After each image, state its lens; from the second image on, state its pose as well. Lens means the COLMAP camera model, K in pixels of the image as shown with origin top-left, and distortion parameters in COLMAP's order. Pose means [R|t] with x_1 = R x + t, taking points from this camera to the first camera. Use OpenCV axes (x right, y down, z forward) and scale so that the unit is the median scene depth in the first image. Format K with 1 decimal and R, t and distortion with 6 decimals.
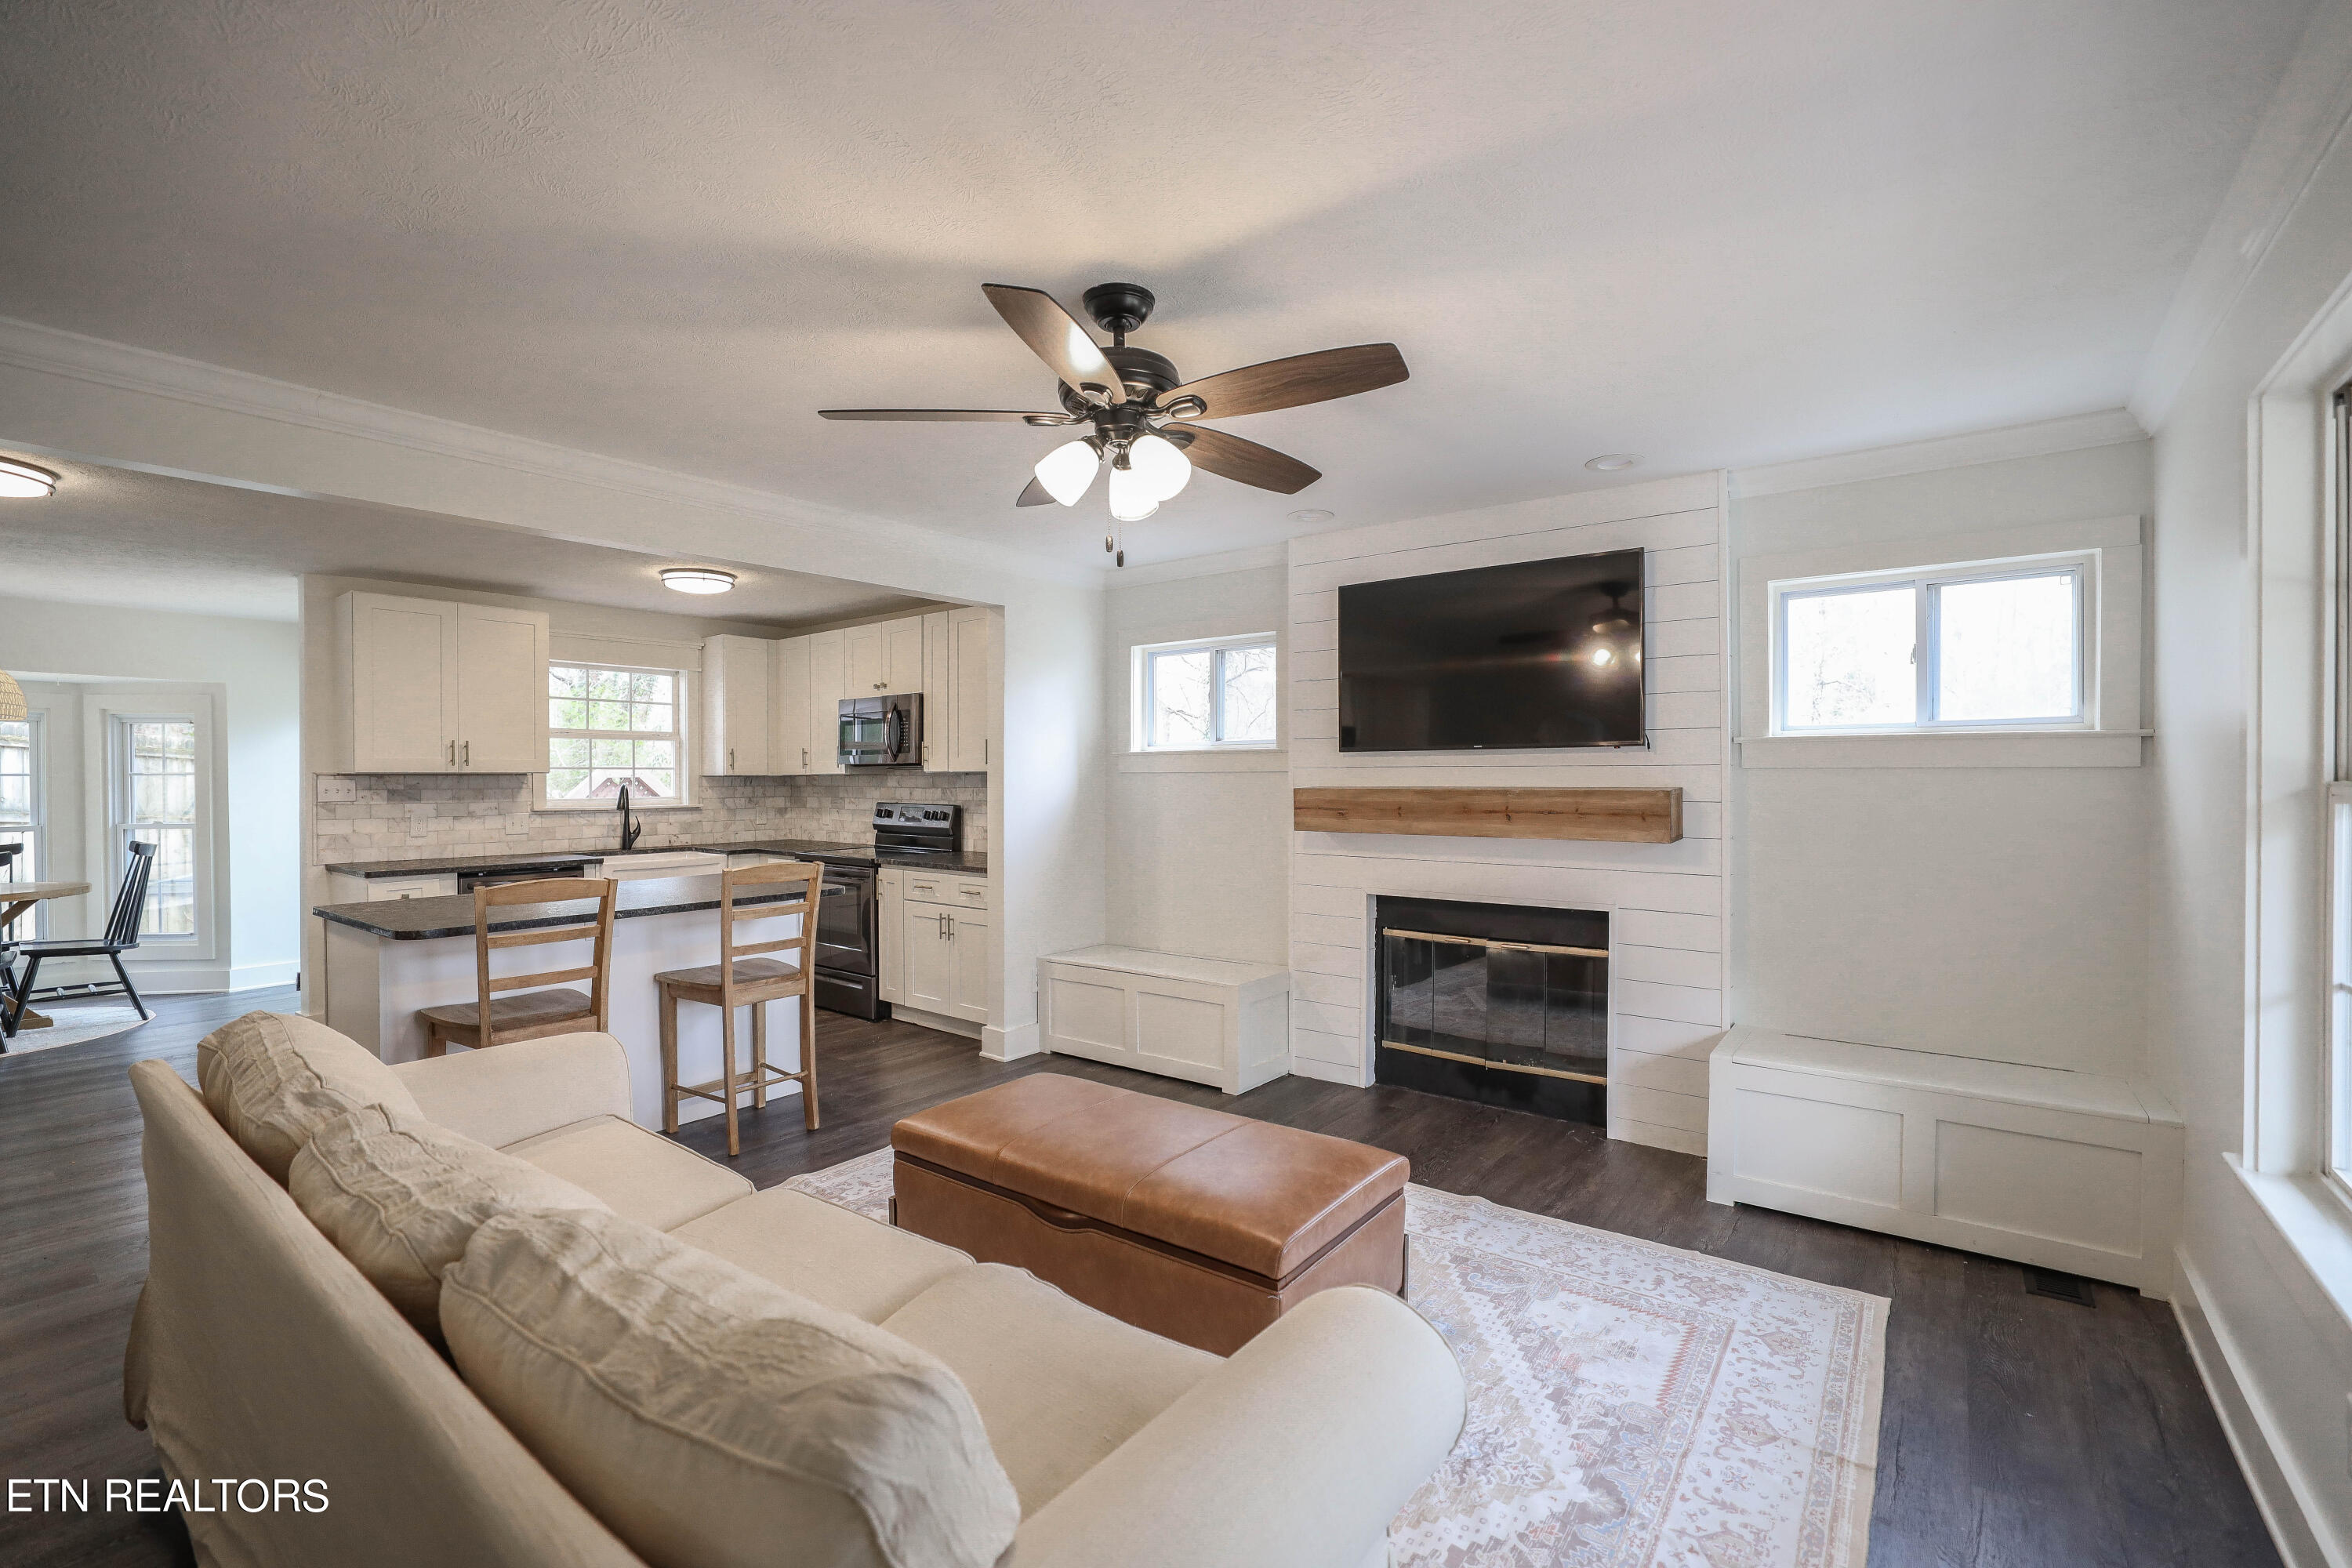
lens RADIAL K [[1028.0, 0, 1152.8], [0, 1028.0, 779.5], [0, 0, 1]] dist [-0.021099, 0.007657]
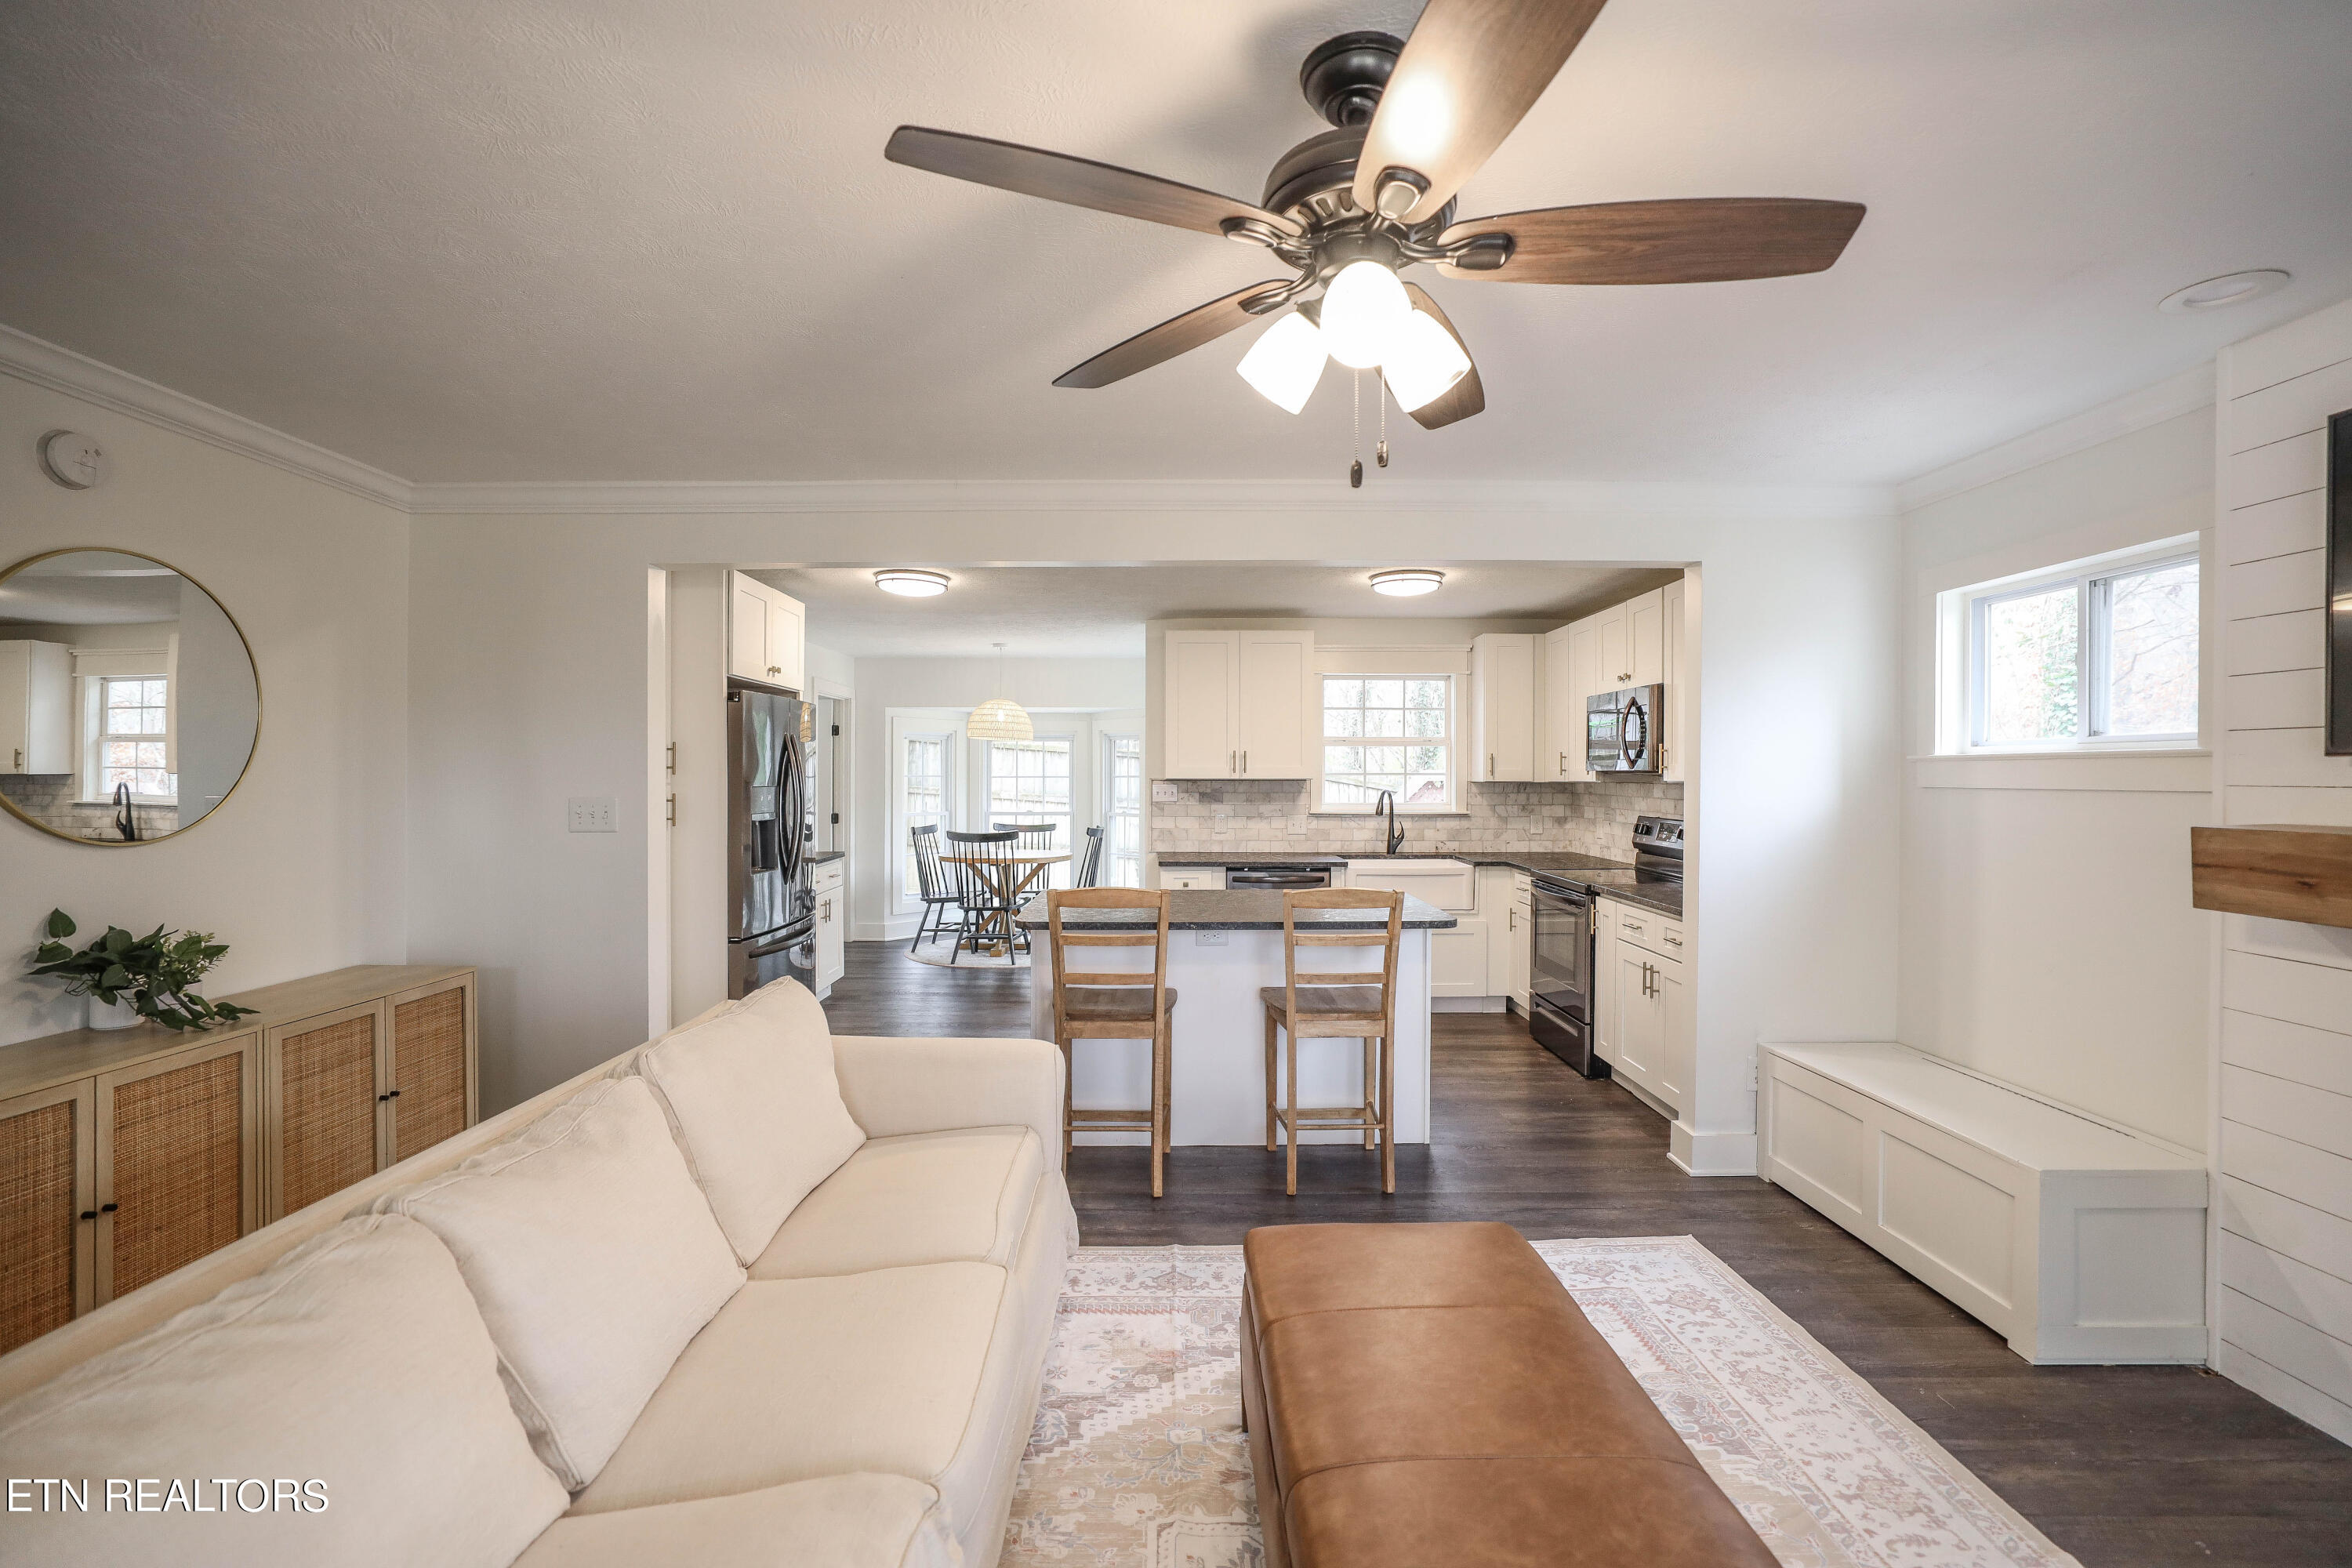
lens RADIAL K [[1028.0, 0, 1192.5], [0, 1028.0, 778.4], [0, 0, 1]] dist [-0.021099, 0.007657]
pose [[0.635770, 0.008024, -0.771837, 0.160413], [-0.005784, 0.999967, 0.005631, -0.012318], [0.771857, 0.000884, 0.635795, 0.209042]]
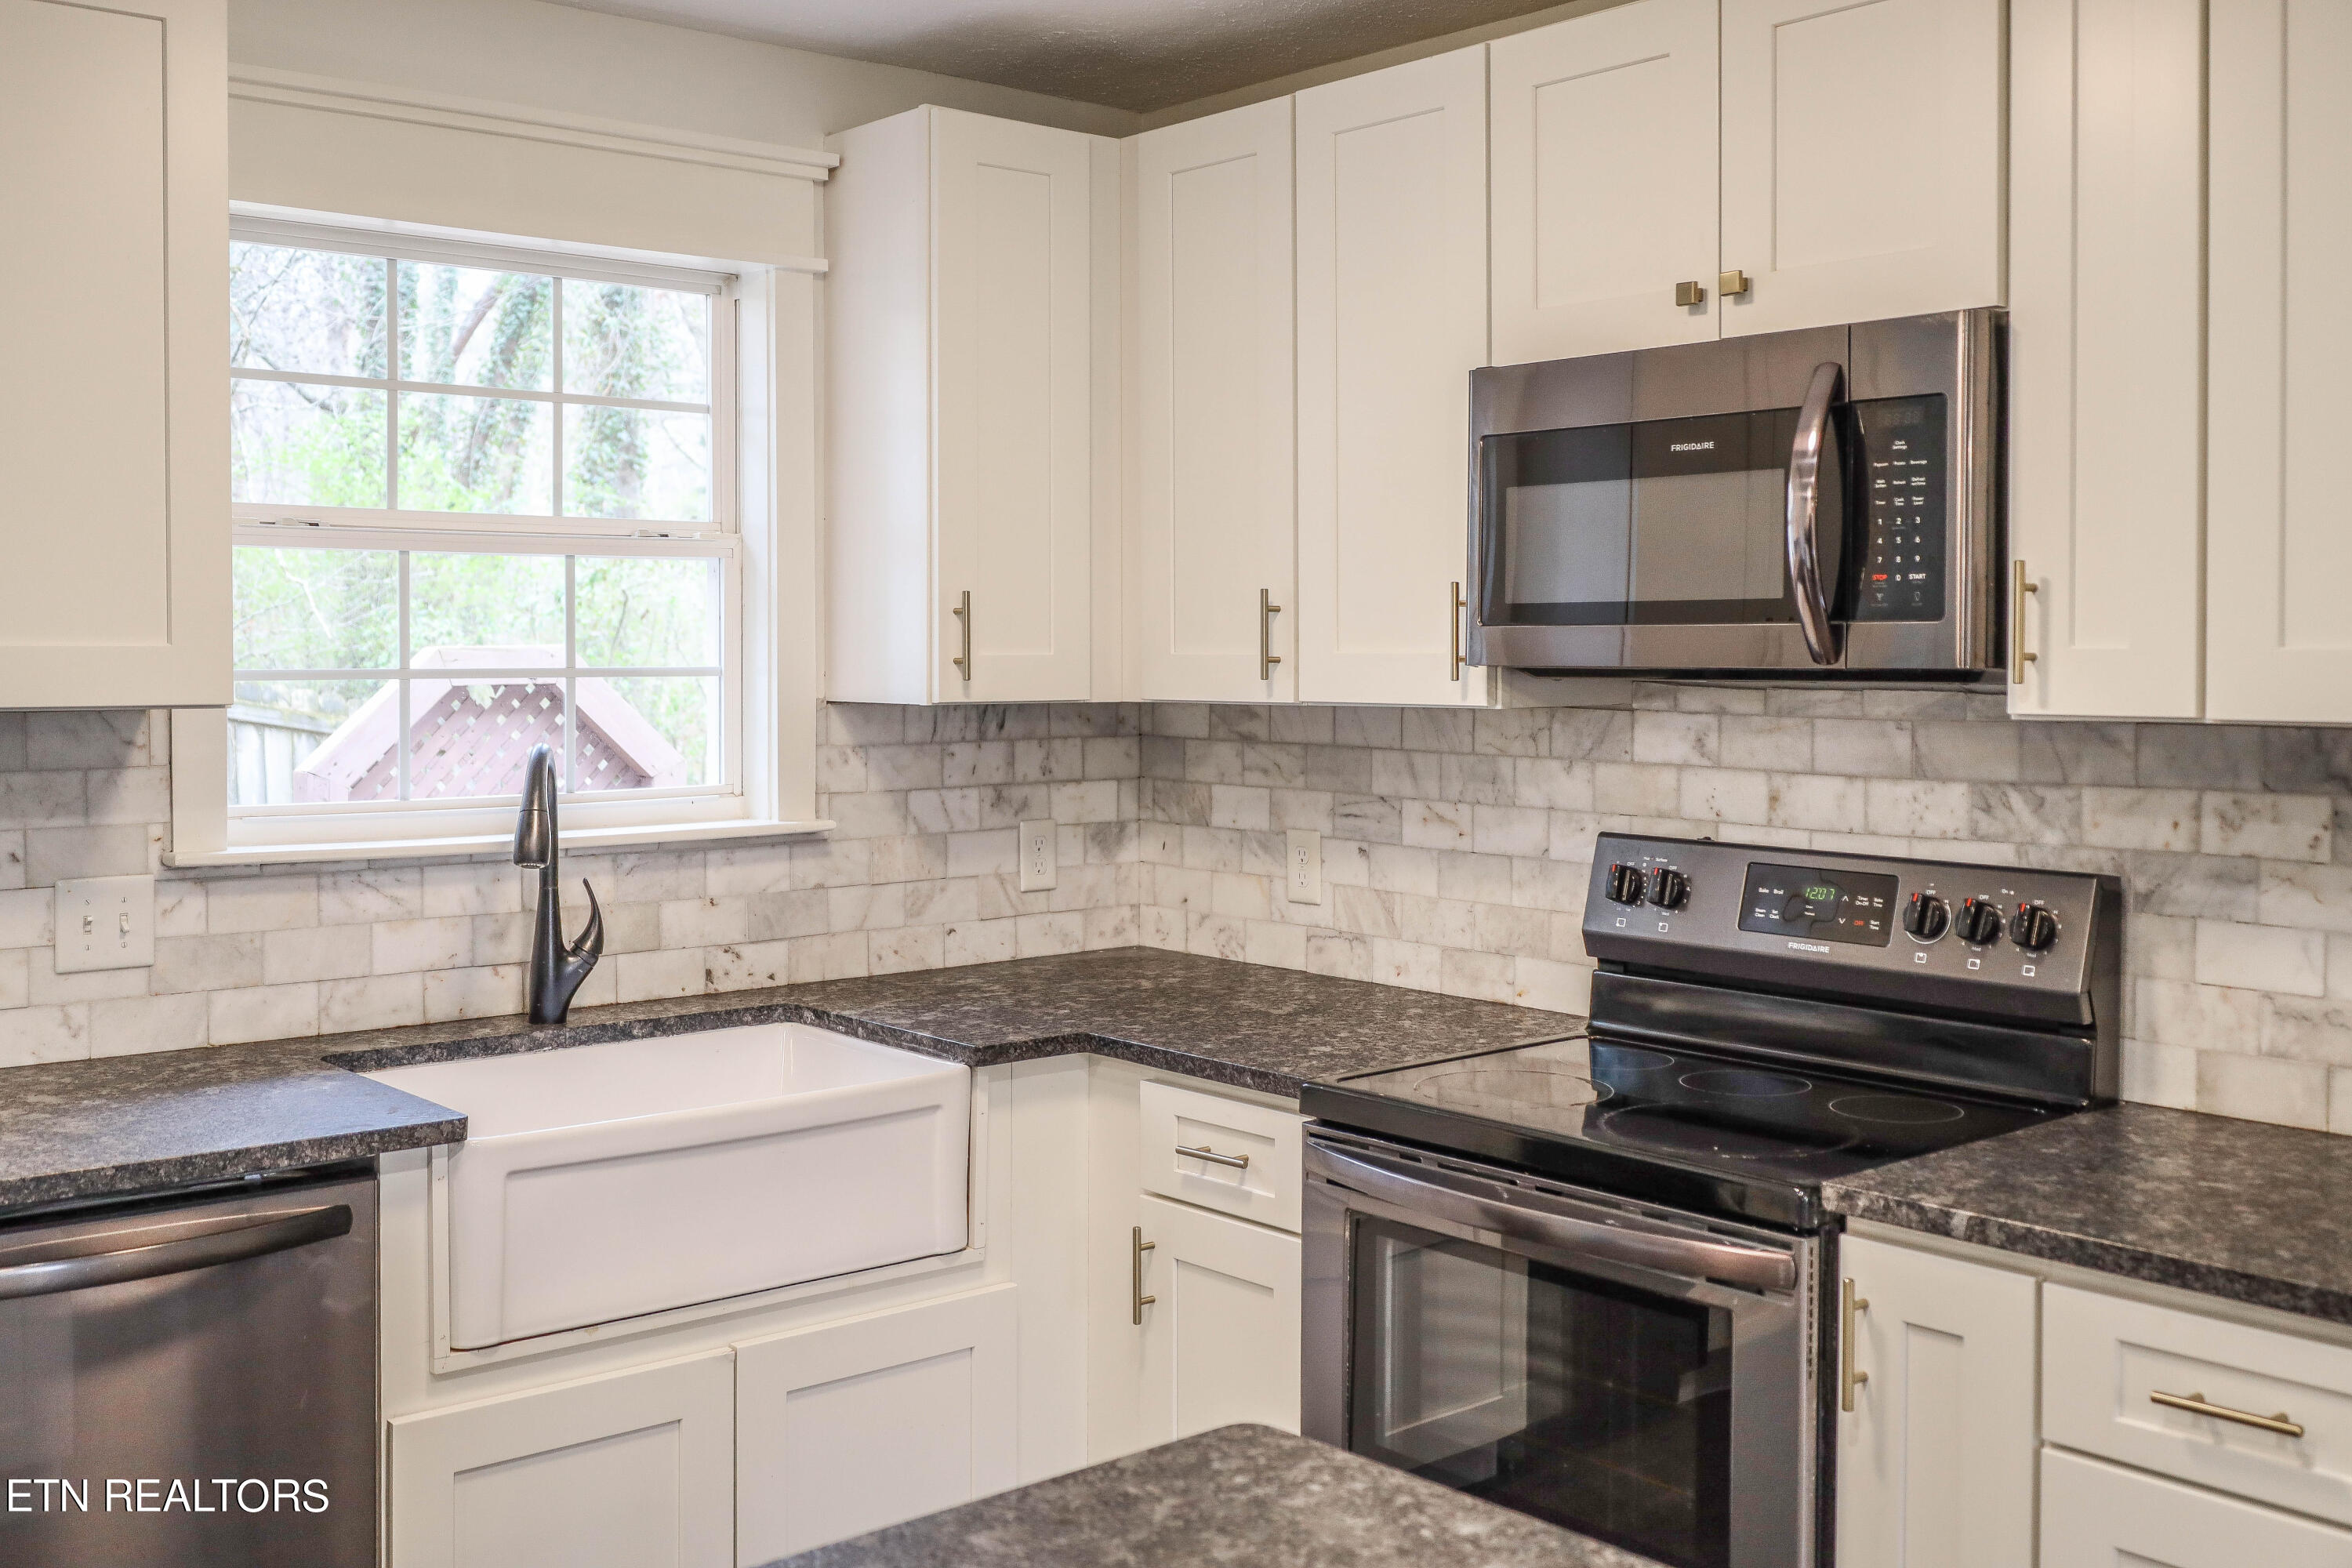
lens RADIAL K [[2305.5, 0, 1129.3], [0, 2305.5, 674.6], [0, 0, 1]] dist [-0.031032, 0.000000]
pose [[0.981480, 0.007155, -0.191430, -0.304206], [-0.004706, 0.999901, 0.013241, -0.020076], [0.191506, -0.012095, 0.981417, 0.547362]]
